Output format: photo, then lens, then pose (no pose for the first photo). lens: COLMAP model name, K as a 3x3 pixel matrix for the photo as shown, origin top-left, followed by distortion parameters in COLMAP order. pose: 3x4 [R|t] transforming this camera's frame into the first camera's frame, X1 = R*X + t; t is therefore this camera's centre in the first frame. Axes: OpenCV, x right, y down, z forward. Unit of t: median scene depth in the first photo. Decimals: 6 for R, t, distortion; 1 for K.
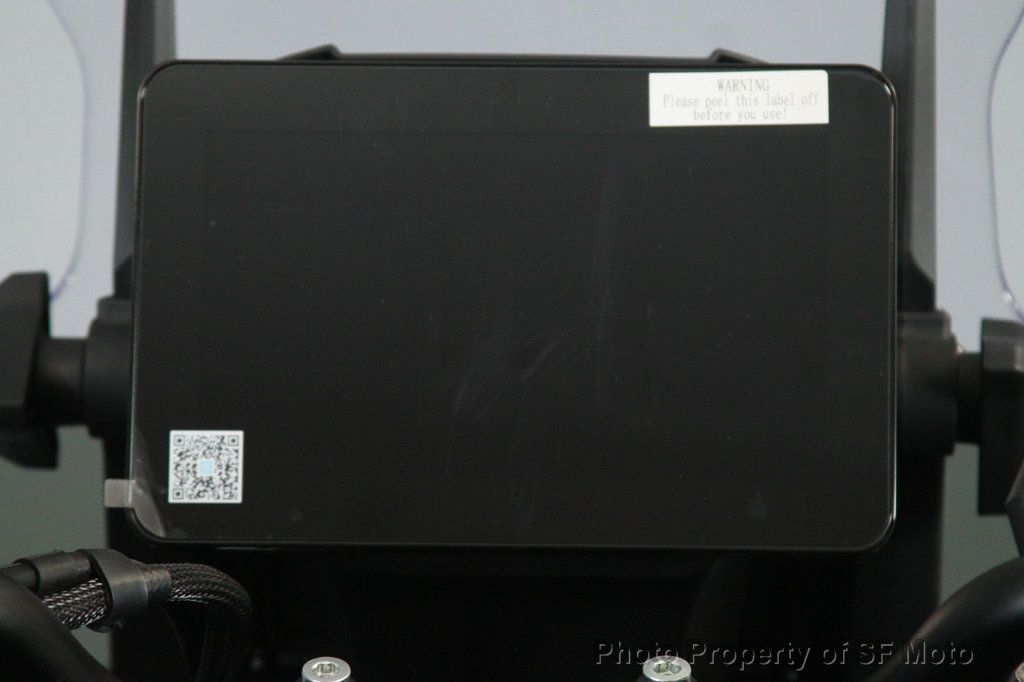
lens RADIAL K [[5313.9, 0, 512.0], [0, 5313.9, 341.0], [0, 0, 1]] dist [0.345604, 8.013164]
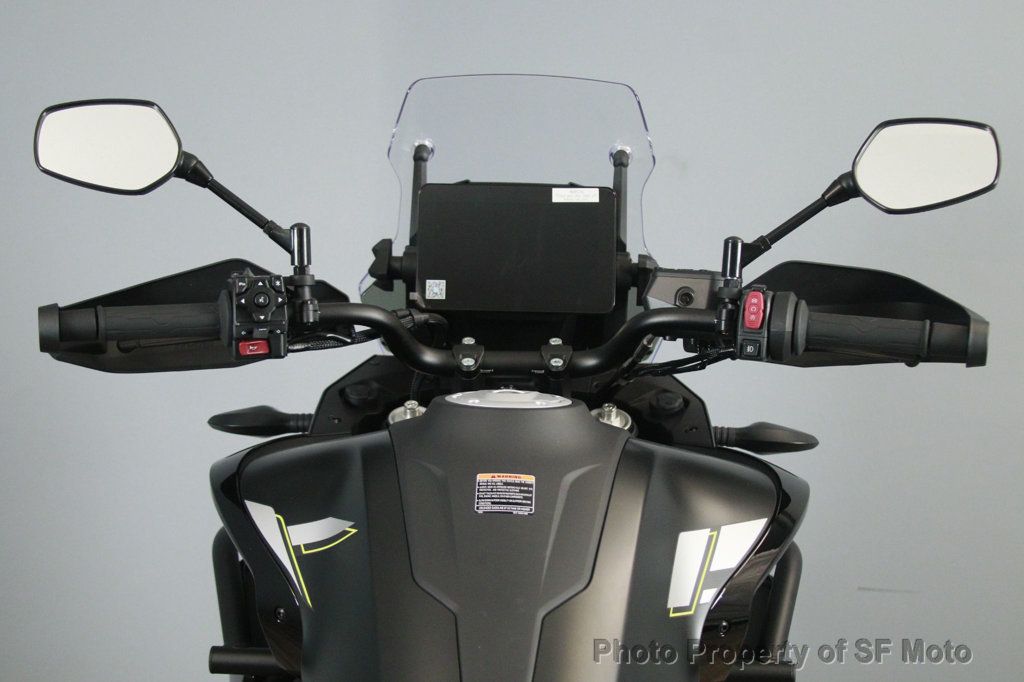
lens RADIAL K [[1782.8, 0, 512.0], [0, 1782.8, 341.0], [0, 0, 1]] dist [-0.036091, -0.135474]
pose [[0.999833, 0.012063, 0.013699, -0.019309], [-0.012541, 0.999295, 0.035387, 0.014300], [-0.013262, -0.035553, 0.999280, -0.280787]]
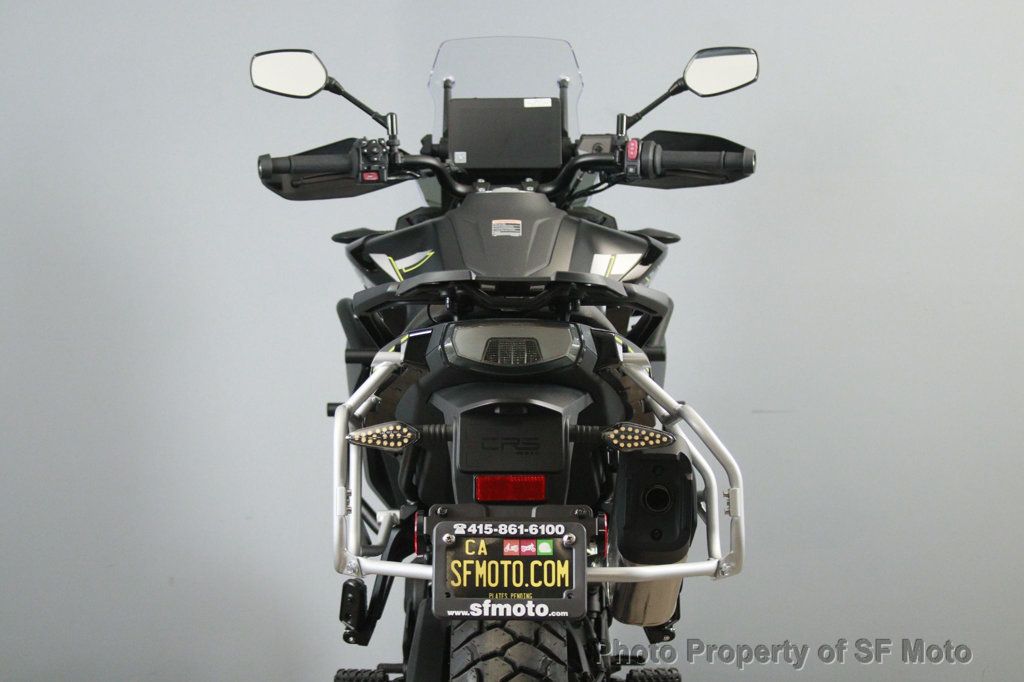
lens RADIAL K [[2197.9, 0, 512.0], [0, 2197.9, 341.0], [0, 0, 1]] dist [0.050984, 0.108128]
pose [[0.999371, -0.017122, 0.031056, -0.081274], [0.017485, 0.999781, -0.011472, 0.285279], [-0.030853, 0.012008, 0.999452, -1.765711]]
